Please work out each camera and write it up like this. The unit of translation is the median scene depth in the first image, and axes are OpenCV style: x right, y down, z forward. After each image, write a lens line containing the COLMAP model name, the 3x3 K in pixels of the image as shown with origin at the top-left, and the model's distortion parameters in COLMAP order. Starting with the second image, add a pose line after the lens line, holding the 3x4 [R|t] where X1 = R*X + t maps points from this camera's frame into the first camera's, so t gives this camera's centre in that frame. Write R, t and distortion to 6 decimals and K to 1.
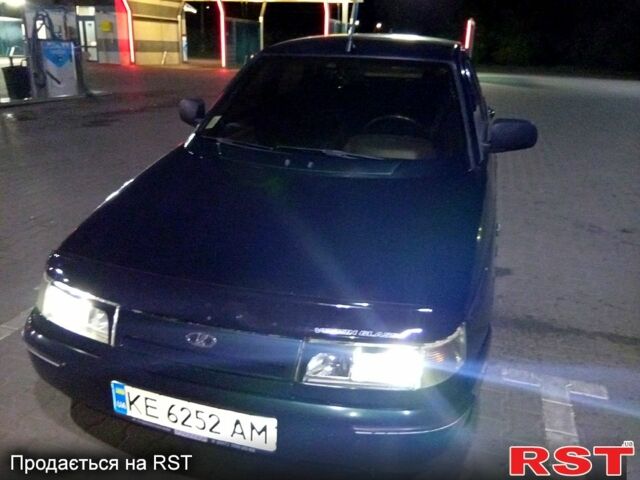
lens RADIAL K [[498.1, 0, 320.0], [0, 498.1, 240.0], [0, 0, 1]] dist [0.048964, -0.116714]
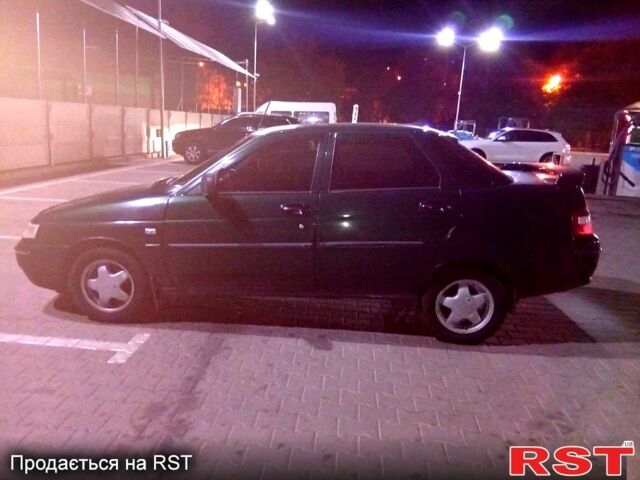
lens RADIAL K [[498.1, 0, 320.0], [0, 498.1, 240.0], [0, 0, 1]] dist [0.048964, -0.116714]
pose [[0.292170, 0.214833, -0.931925, 2.064552], [-0.398181, 0.913295, 0.085704, -0.351907], [0.869534, 0.346034, 0.352380, 0.968100]]
